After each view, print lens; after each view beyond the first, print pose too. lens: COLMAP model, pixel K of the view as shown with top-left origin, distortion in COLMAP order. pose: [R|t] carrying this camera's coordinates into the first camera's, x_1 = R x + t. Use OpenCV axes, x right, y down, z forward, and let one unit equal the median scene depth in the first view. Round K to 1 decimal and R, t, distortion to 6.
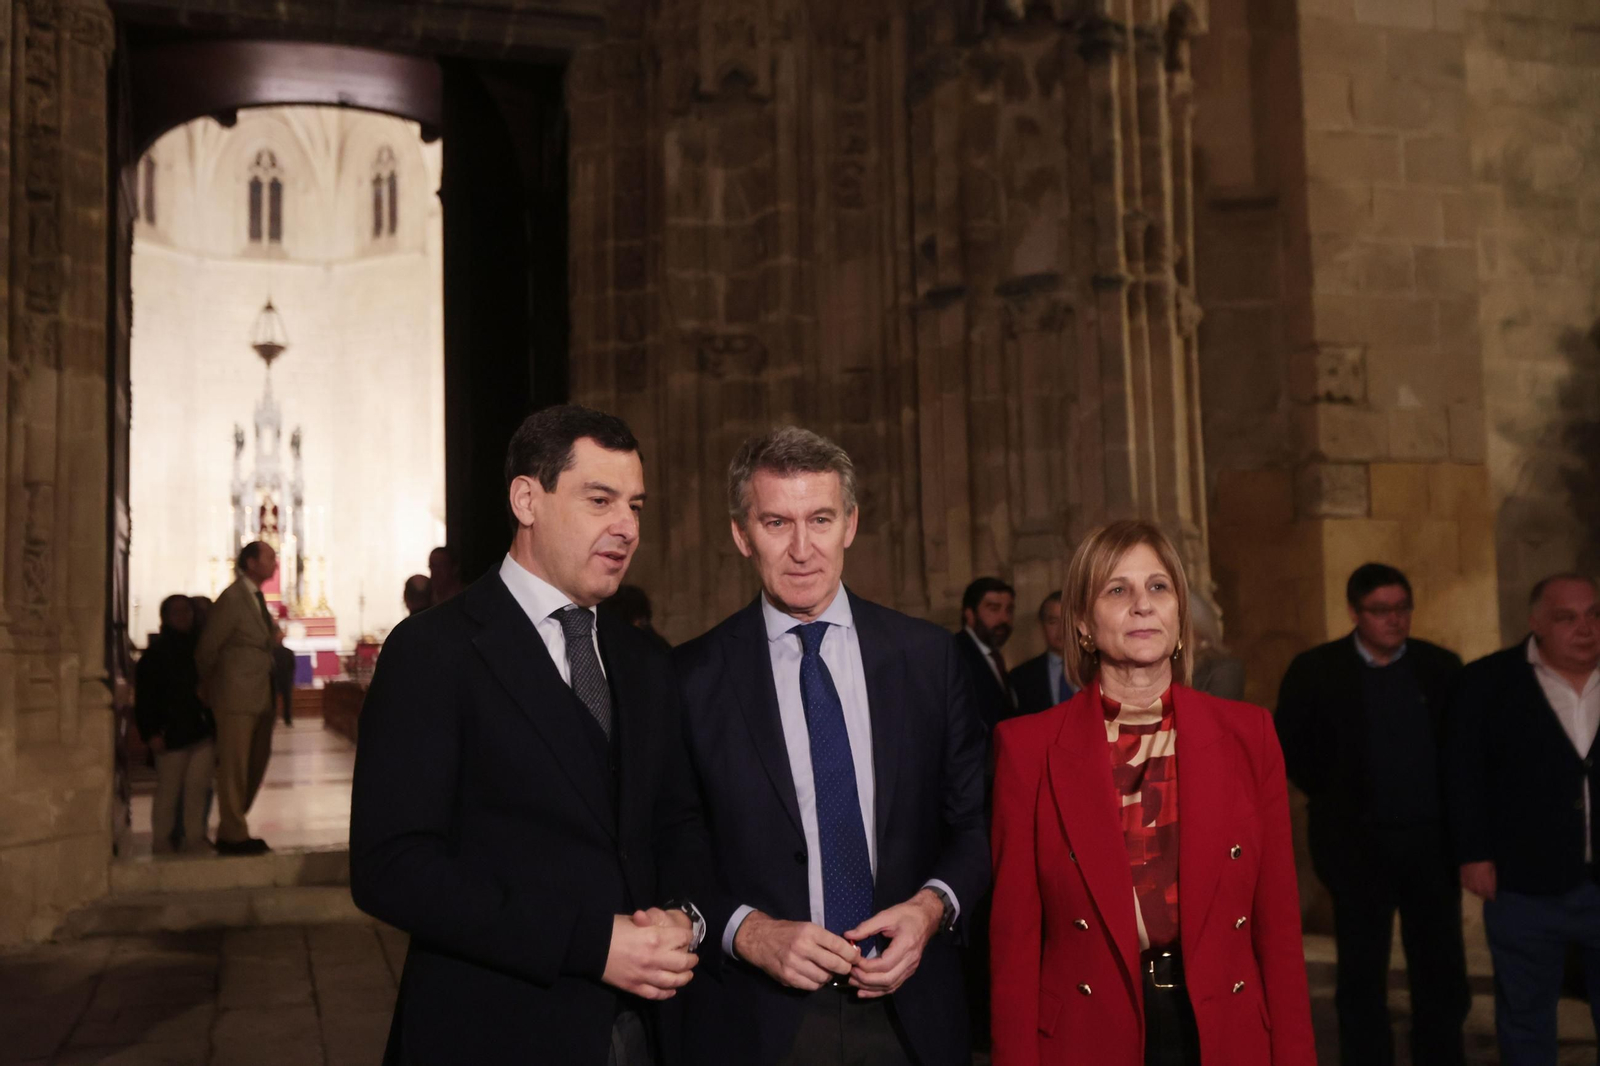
lens RADIAL K [[1524.0, 0, 798.1], [0, 1524.0, 535.3], [0, 0, 1]] dist [-0.002748, 0.000000]
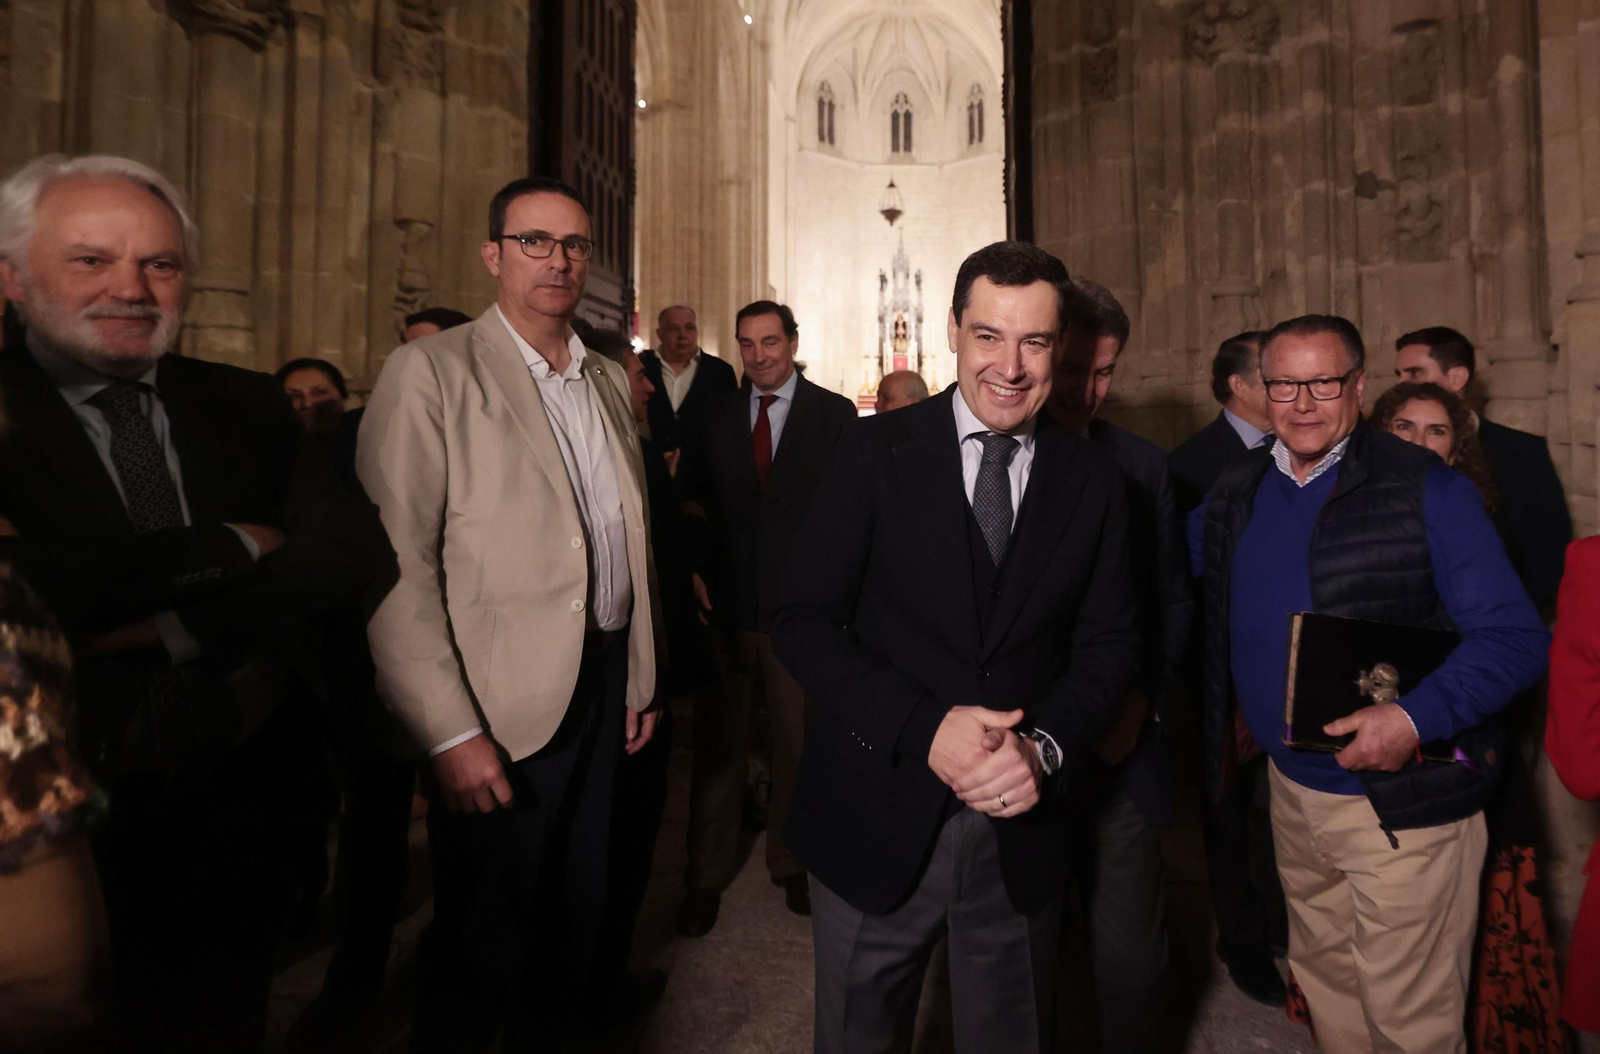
lens RADIAL K [[943.6, 0, 985.3], [0, 943.6, 390.2], [0, 0, 1]] dist [-0.022150, 0.005042]
pose [[0.962042, 0.006793, -0.272819, -0.031898], [0.005419, 0.999018, 0.043983, 0.037241], [0.272849, -0.043792, 0.961060, 0.522739]]
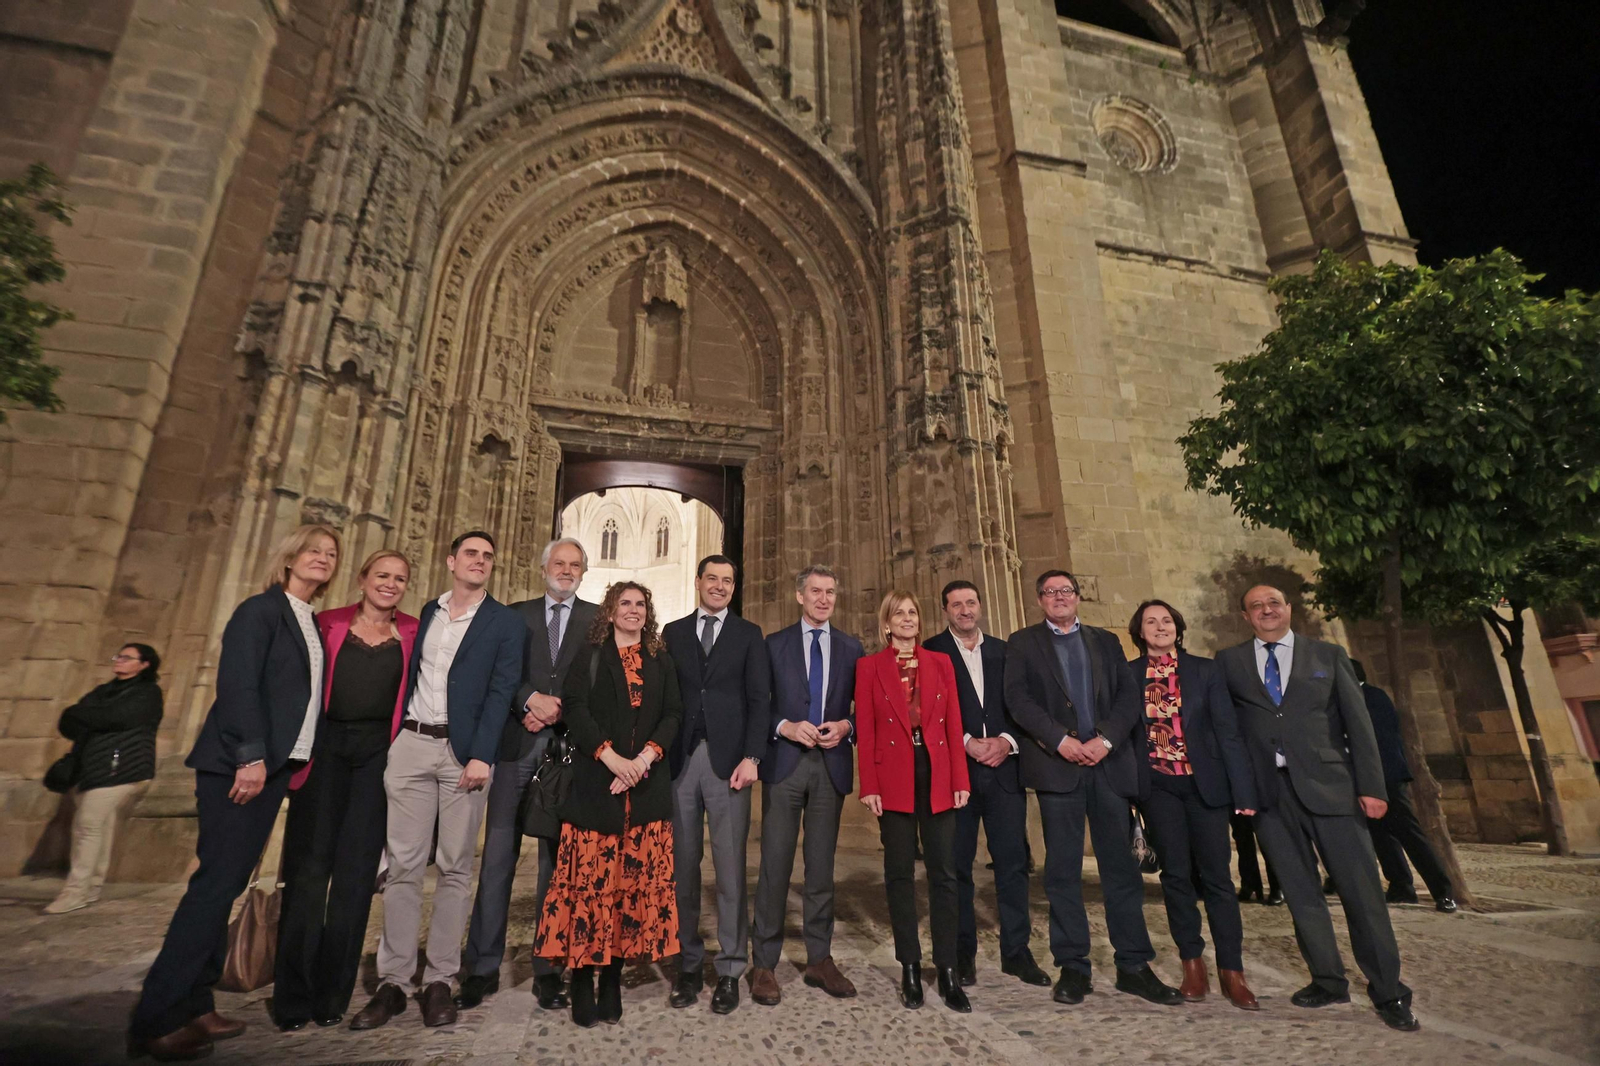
lens RADIAL K [[735.1, 0, 797.4], [0, 735.1, 530.2], [0, 0, 1]] dist [-0.006718, 0.000992]
pose [[0.997009, -0.013765, -0.076051, 0.017579], [-0.004280, 0.972668, -0.232159, 0.058914], [0.077168, 0.231790, 0.969700, -0.086879]]
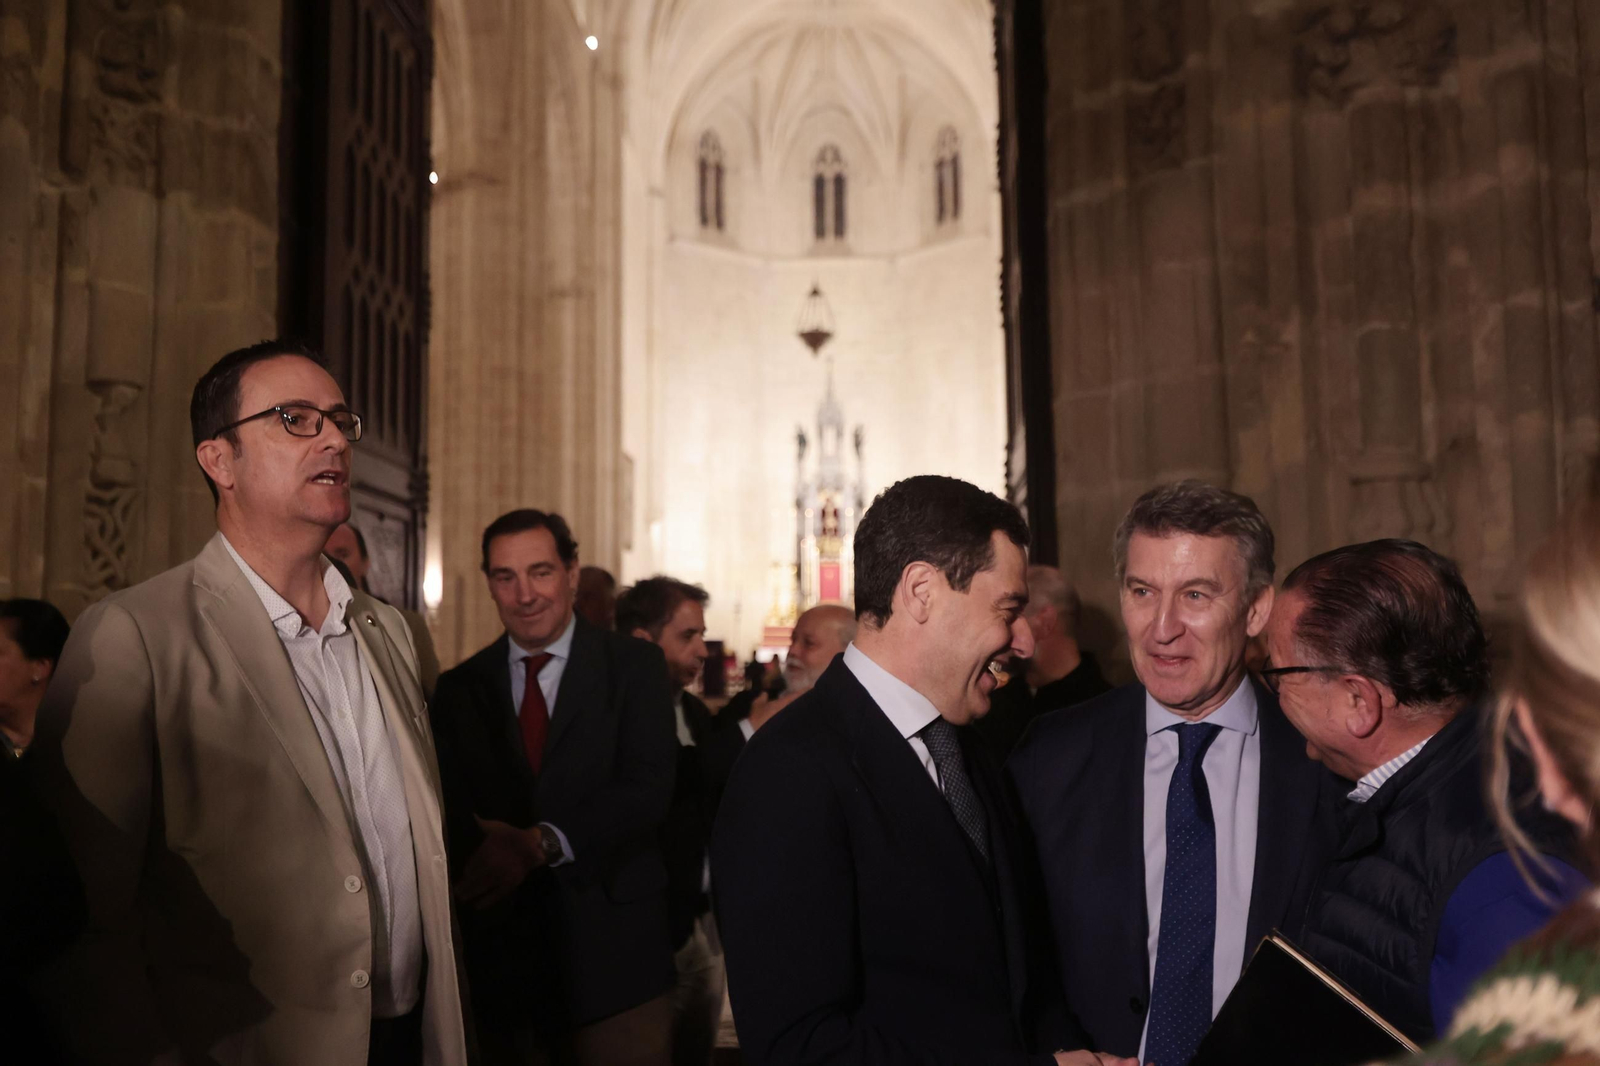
lens RADIAL K [[1524.0, 0, 793.2], [0, 1524.0, 533.8], [0, 0, 1]] dist [-0.002748, 0.000000]
pose [[0.925187, -0.016893, -0.379135, -0.033137], [0.013920, 0.999847, -0.010583, 0.030675], [0.379256, 0.004514, 0.925281, 0.512822]]
